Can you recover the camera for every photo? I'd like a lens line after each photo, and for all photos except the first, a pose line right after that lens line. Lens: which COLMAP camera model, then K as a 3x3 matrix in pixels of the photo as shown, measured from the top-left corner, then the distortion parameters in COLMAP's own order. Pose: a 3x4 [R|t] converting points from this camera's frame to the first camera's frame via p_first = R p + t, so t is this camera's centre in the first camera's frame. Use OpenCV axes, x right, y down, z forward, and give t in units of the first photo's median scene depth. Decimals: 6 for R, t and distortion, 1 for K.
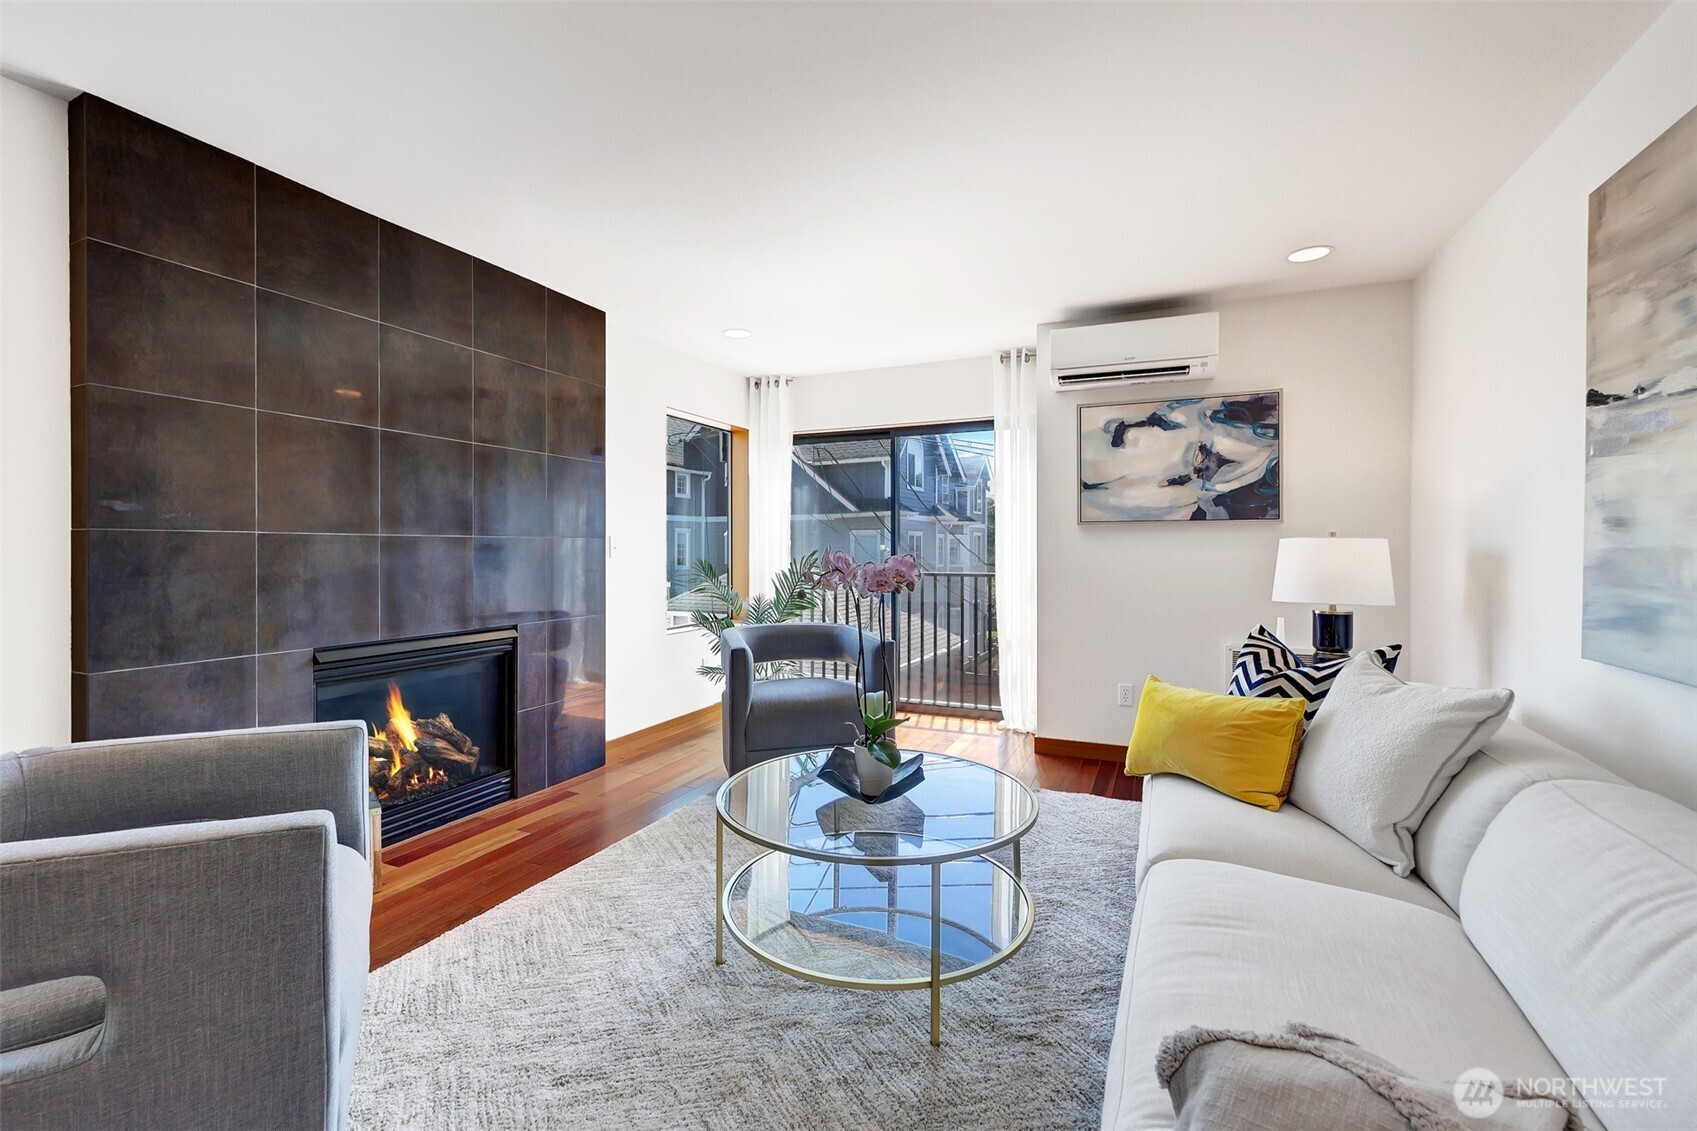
lens RADIAL K [[732.0, 0, 816.2], [0, 732.0, 549.1], [0, 0, 1]] dist [0.001564, -0.000575]
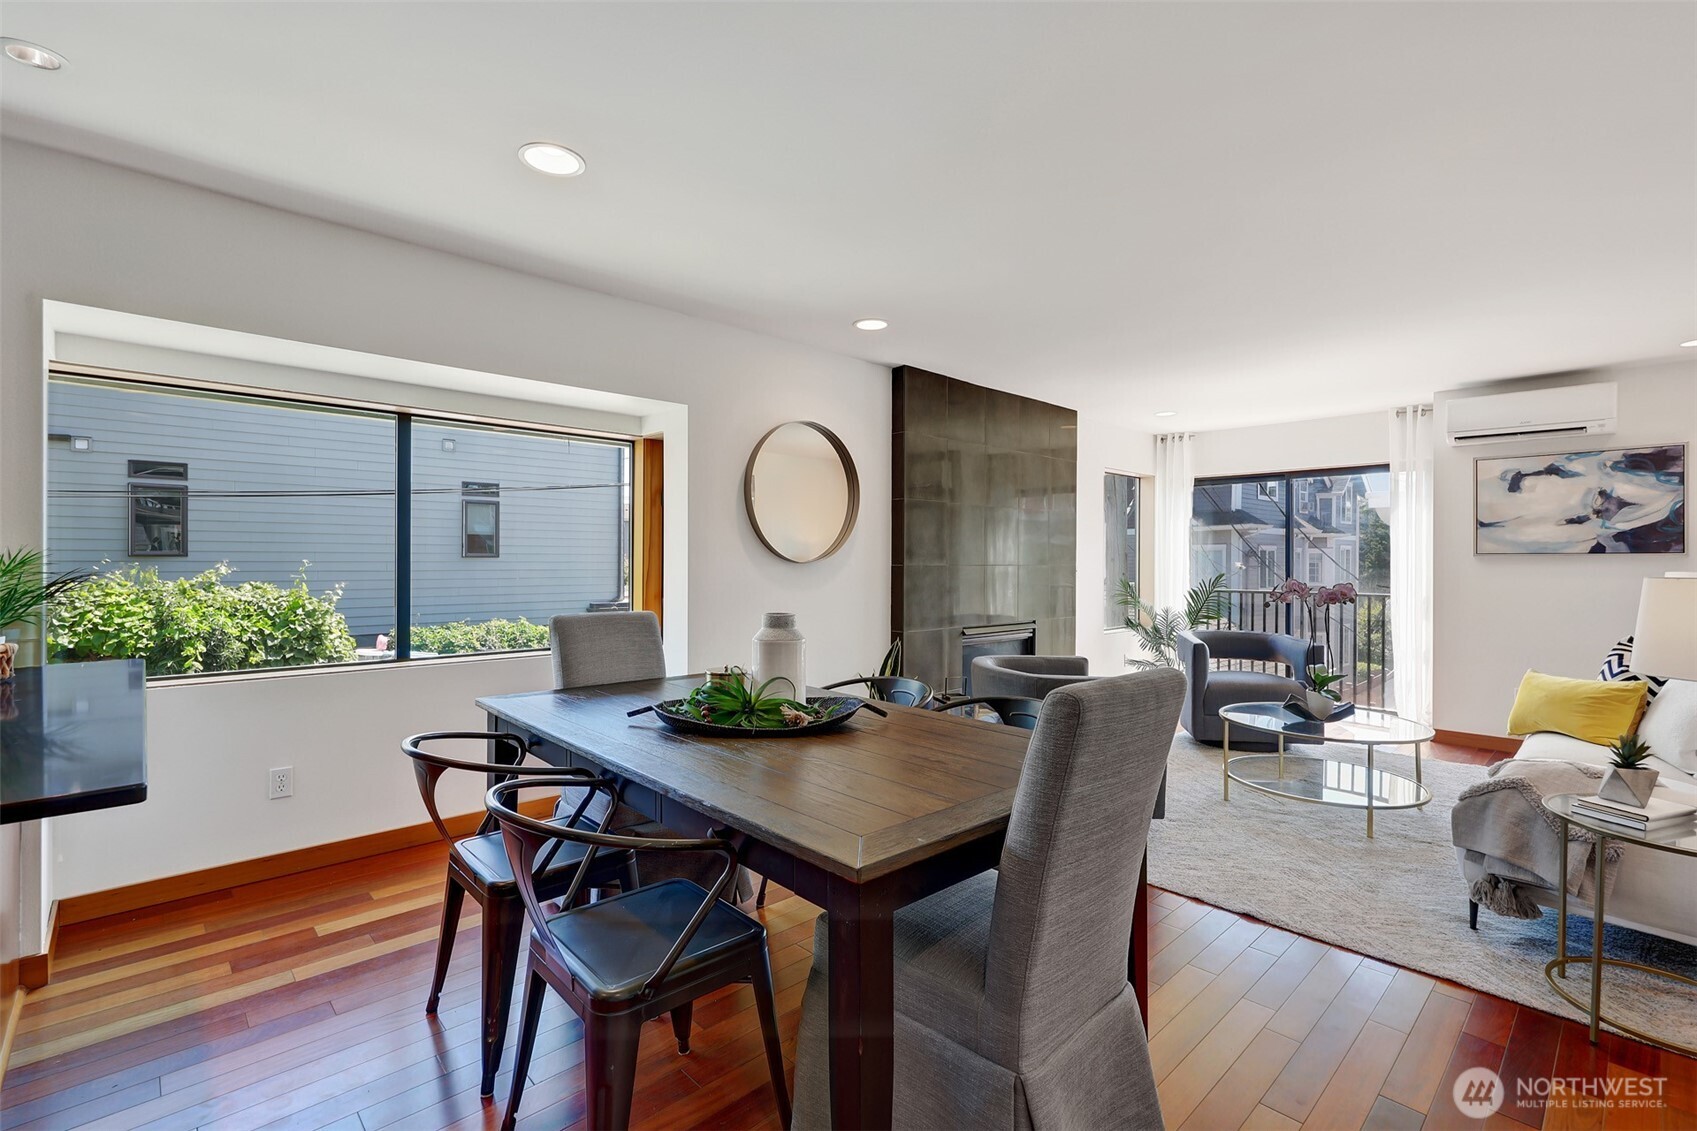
lens RADIAL K [[732.0, 0, 861.7], [0, 732.0, 562.6], [0, 0, 1]] dist [0.001564, -0.000575]
pose [[0.933934, 0.005914, -0.357397, -0.171620], [-0.005735, 0.999982, 0.001563, -0.019108], [0.357400, 0.000590, 0.933951, -0.544883]]
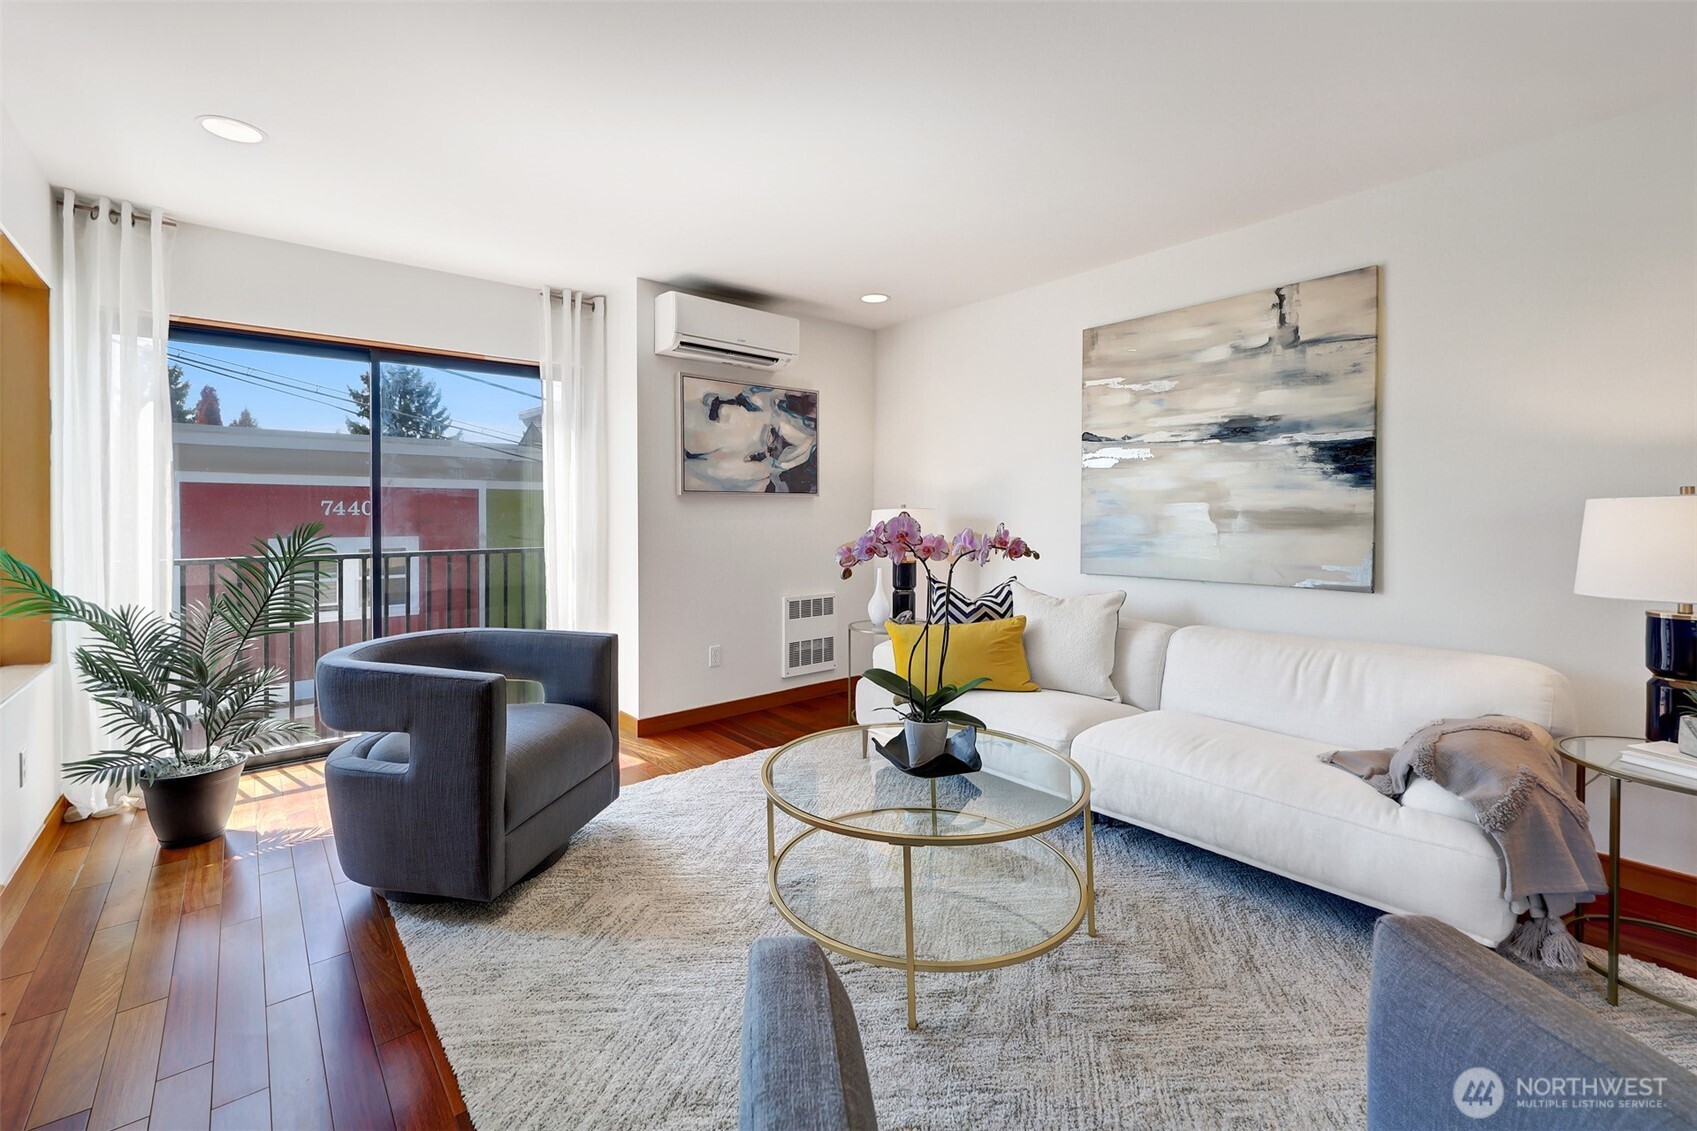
lens RADIAL K [[732.0, 0, 862.0], [0, 732.0, 533.9], [0, 0, 1]] dist [0.001564, -0.000575]
pose [[0.411955, -0.026212, 0.910827, -0.479637], [0.003896, 0.999628, 0.027005, -0.004526], [-0.911196, -0.007576, 0.411904, 0.387595]]
